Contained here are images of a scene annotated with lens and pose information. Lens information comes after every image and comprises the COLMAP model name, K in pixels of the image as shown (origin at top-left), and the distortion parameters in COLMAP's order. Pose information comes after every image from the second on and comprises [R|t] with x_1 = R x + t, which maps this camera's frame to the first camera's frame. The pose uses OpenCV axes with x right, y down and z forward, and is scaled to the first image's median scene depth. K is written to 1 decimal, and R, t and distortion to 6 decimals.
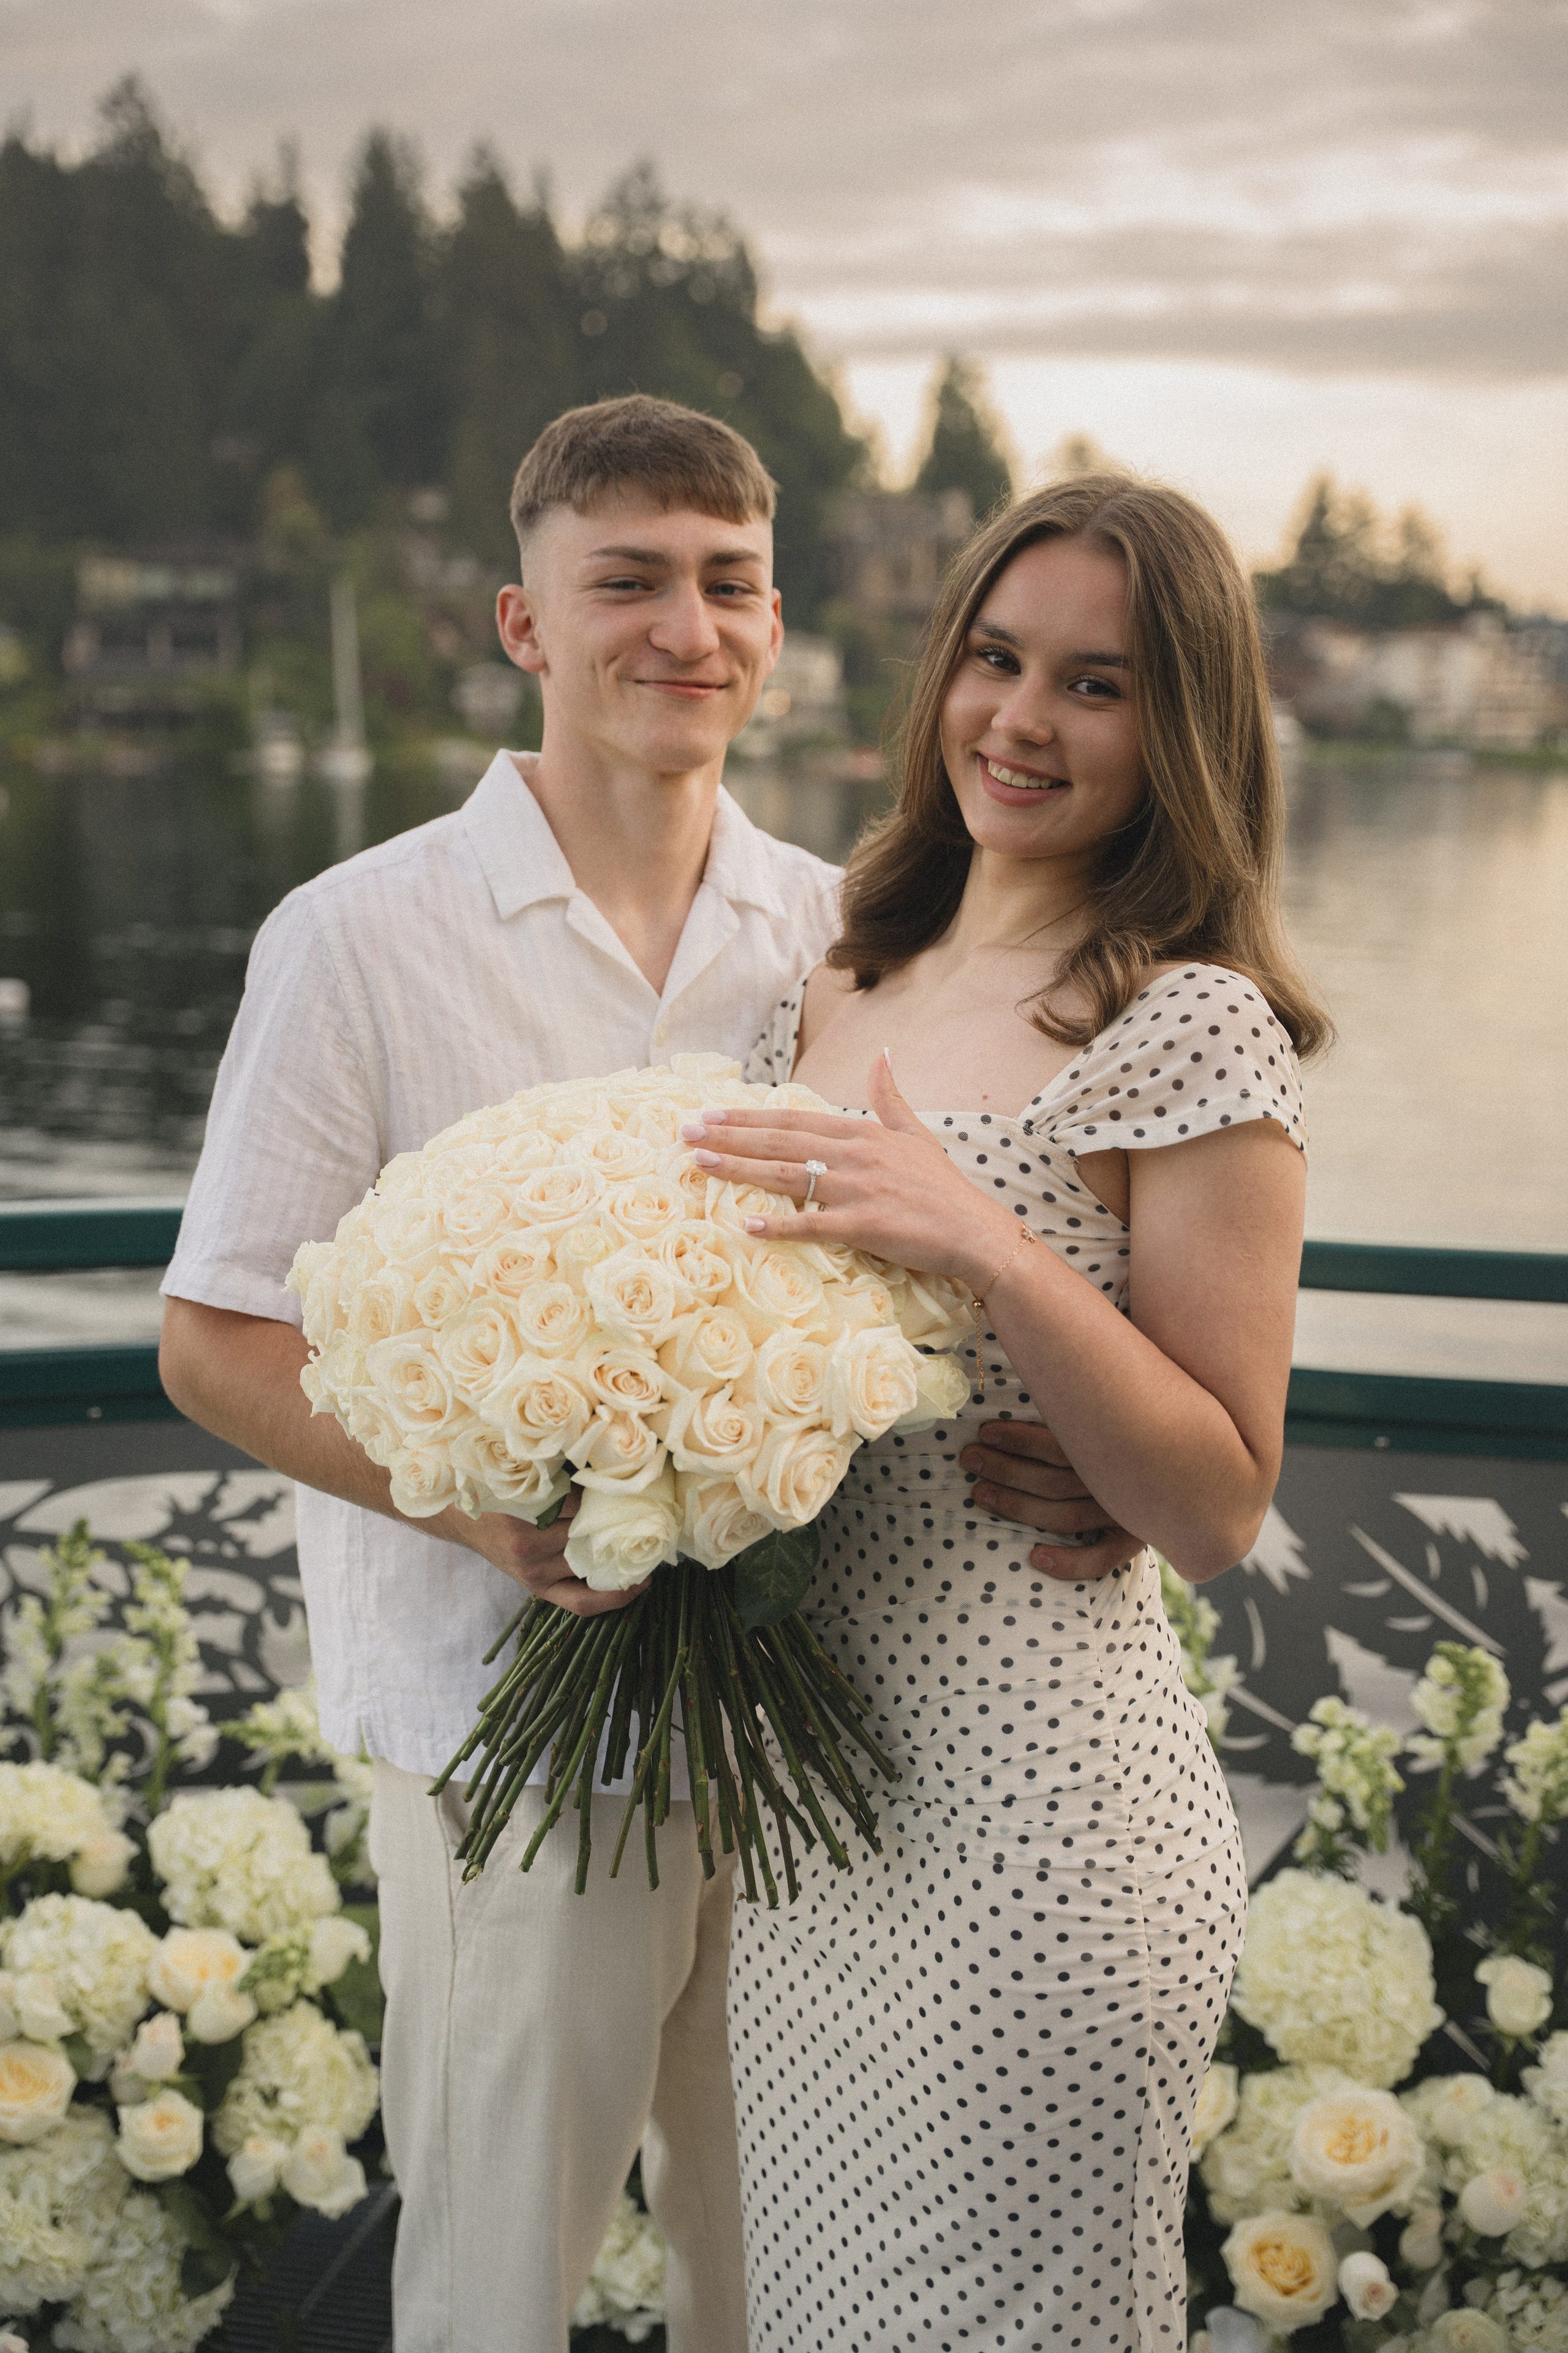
lens RADIAL K [[3061.0, 0, 762.0], [0, 3061.0, 1171.3], [0, 0, 1]] dist [0.114959, 0.000000]
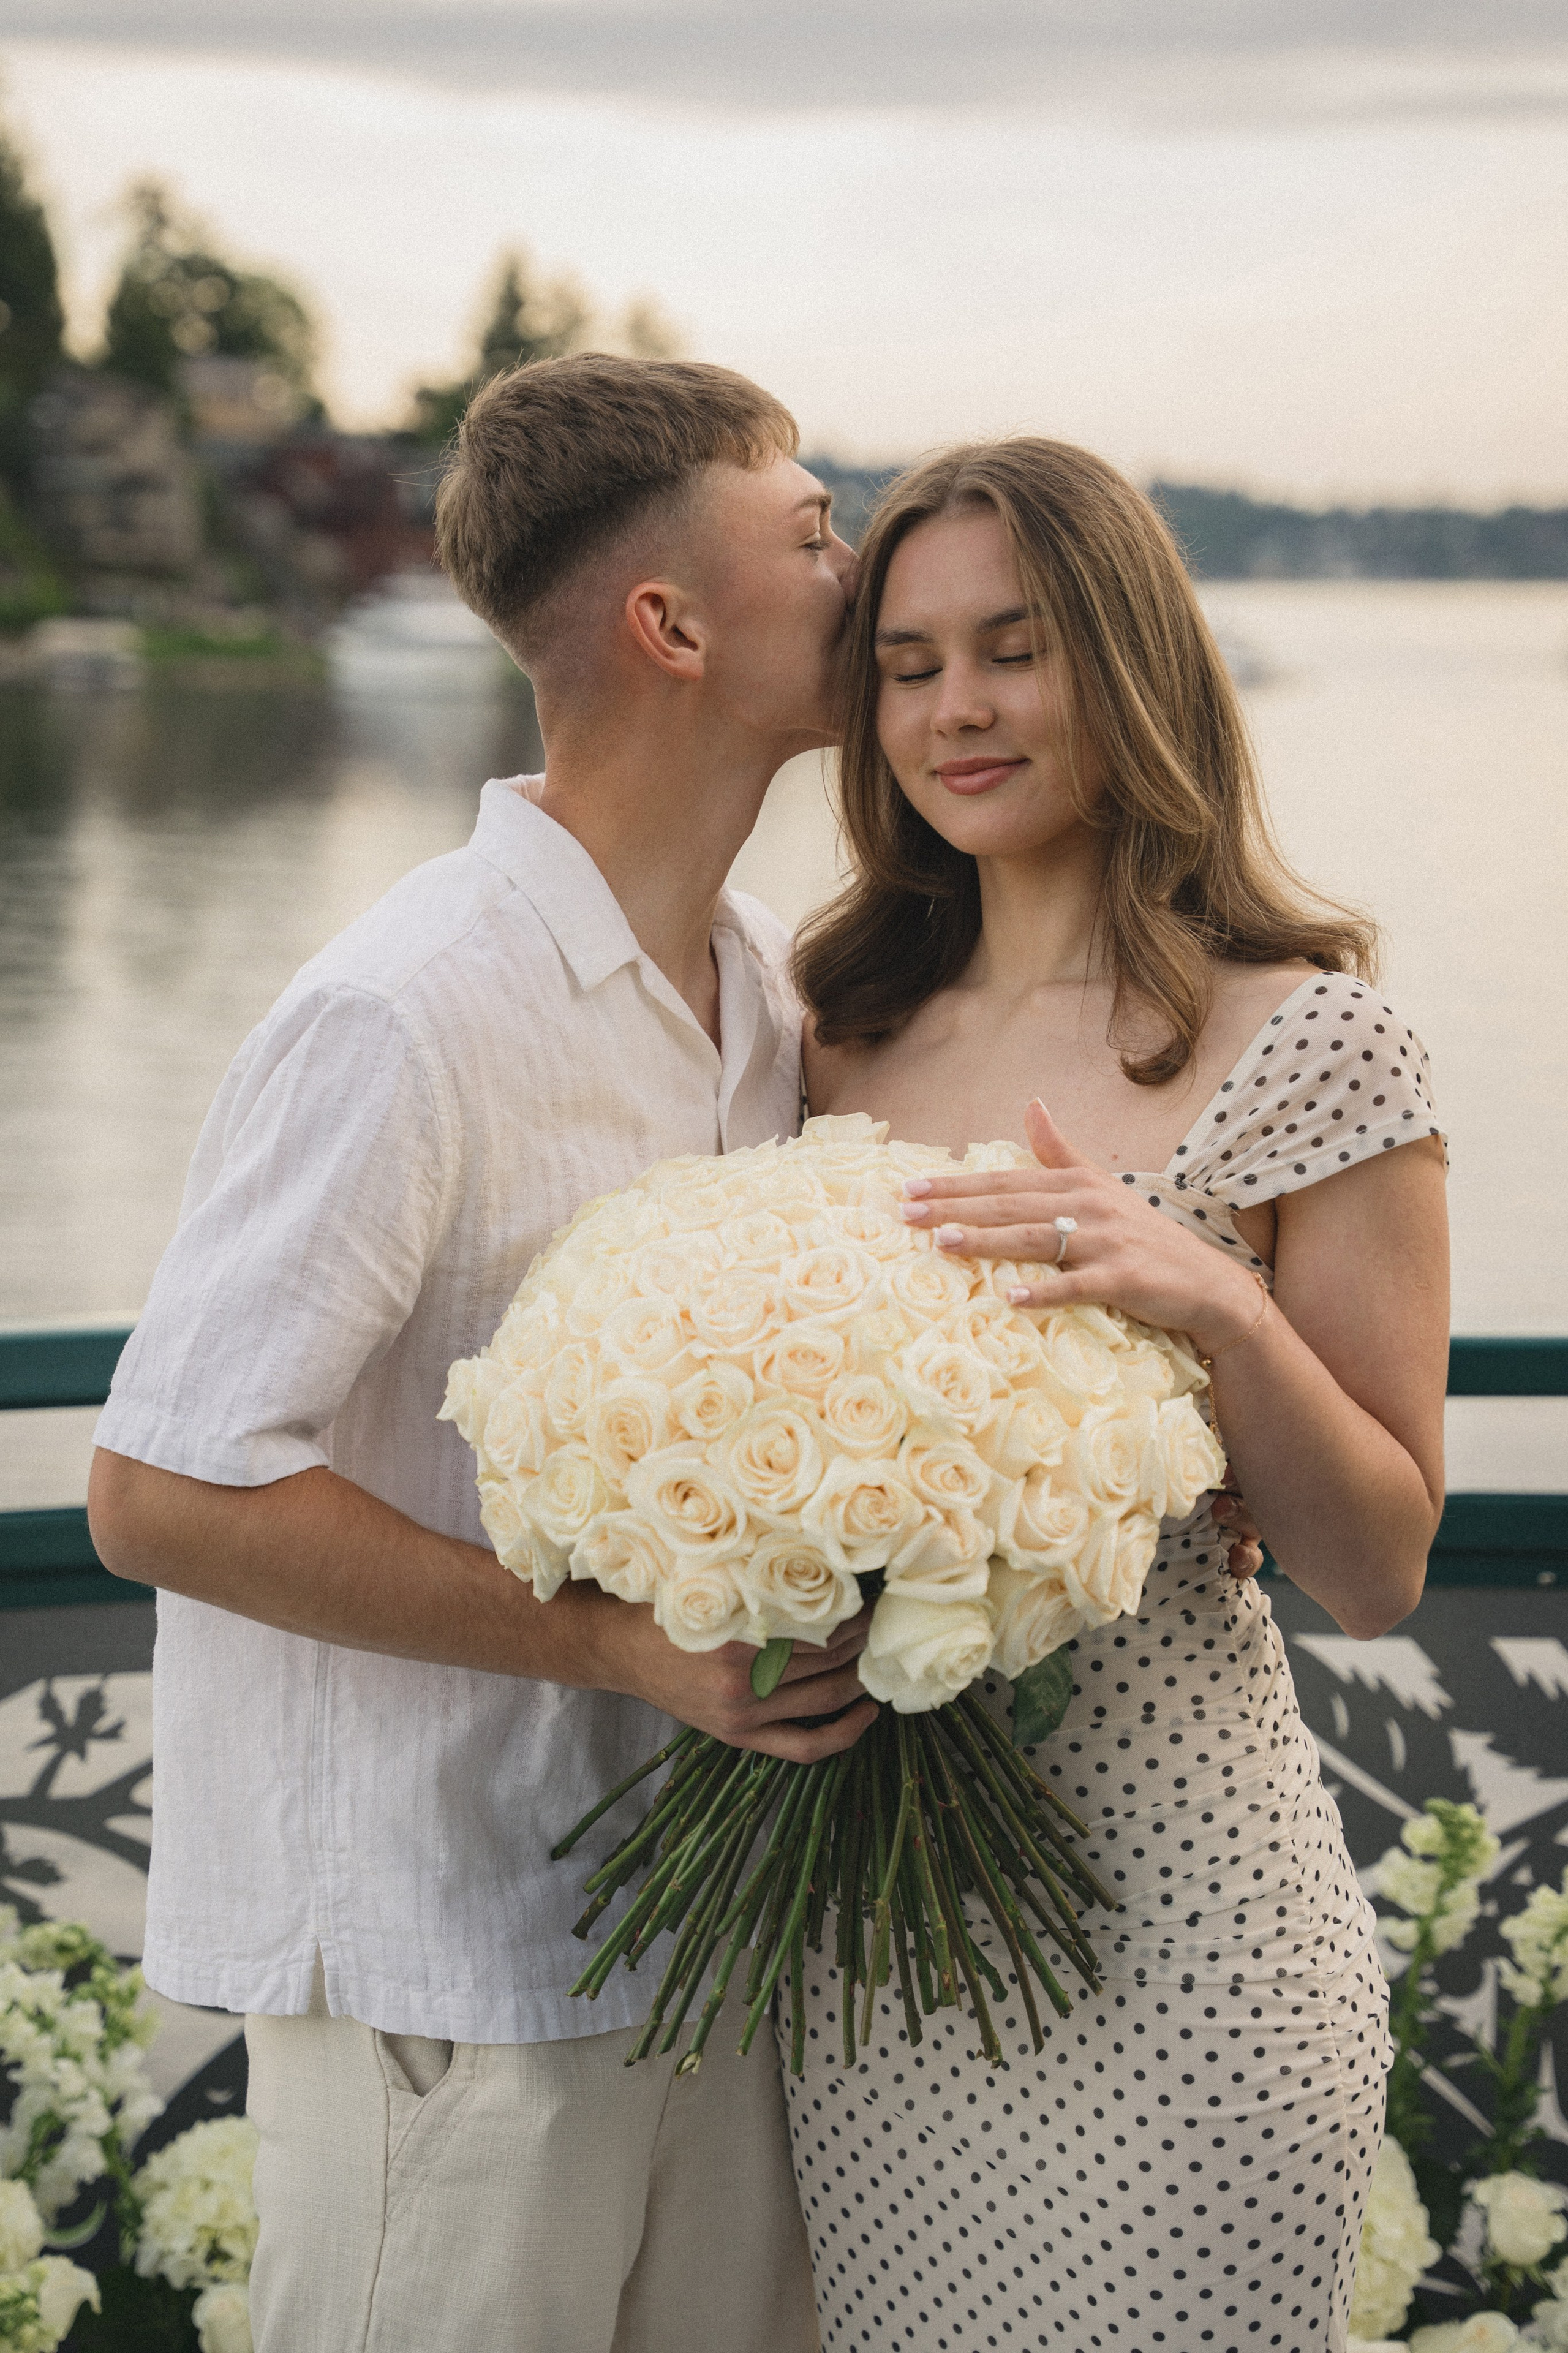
lens RADIAL K [[4595.1, 0, 739.0], [0, 4595.1, 1196.8], [0, 0, 1]] dist [0.234014, 0.000000]
pose [[0.973788, -0.031351, 0.225286, -0.221969], [0.035388, 0.999277, -0.013900, -0.000654], [-0.224687, 0.021508, 0.974193, -0.176970]]
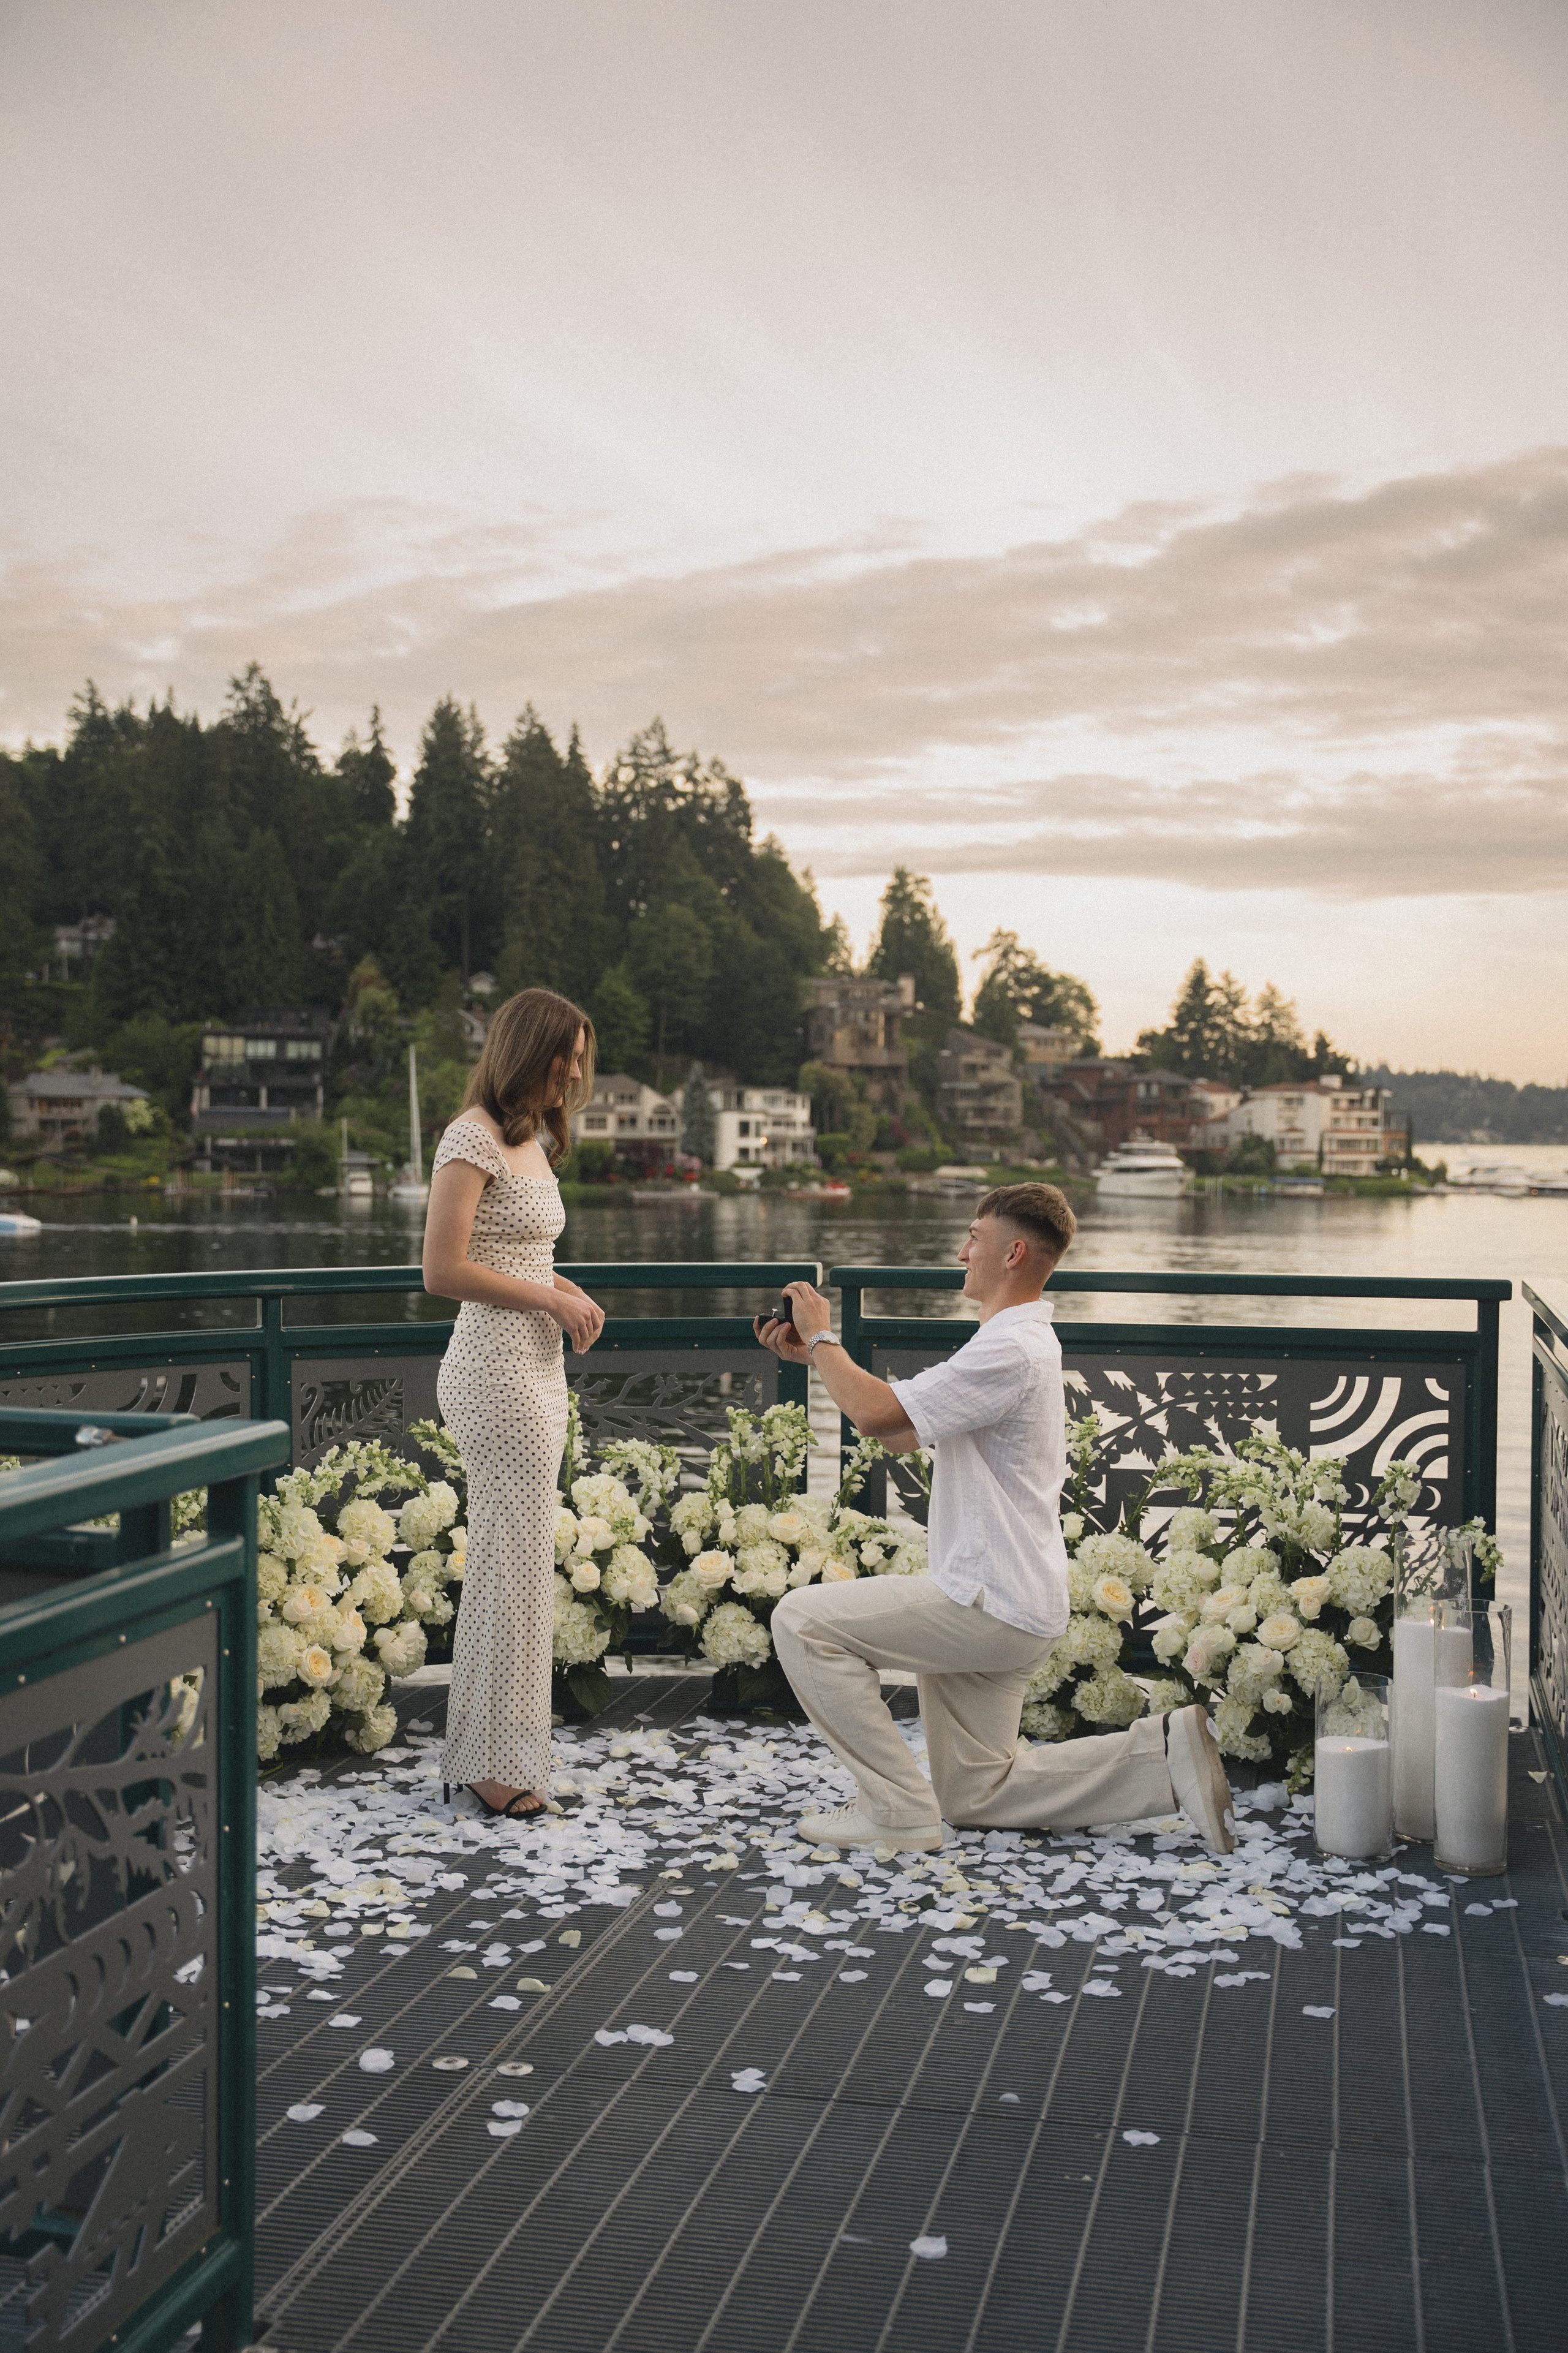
lens RADIAL K [[2639.5, 0, 766.6], [0, 2639.5, 1207.6], [0, 0, 1]] dist [0.027270, 0.000000]
pose [[0.999969, -0.003610, 0.007044, -0.043900], [0.004482, 0.991757, -0.128057, 0.264392], [-0.006524, 0.128085, 0.991742, -1.279006]]
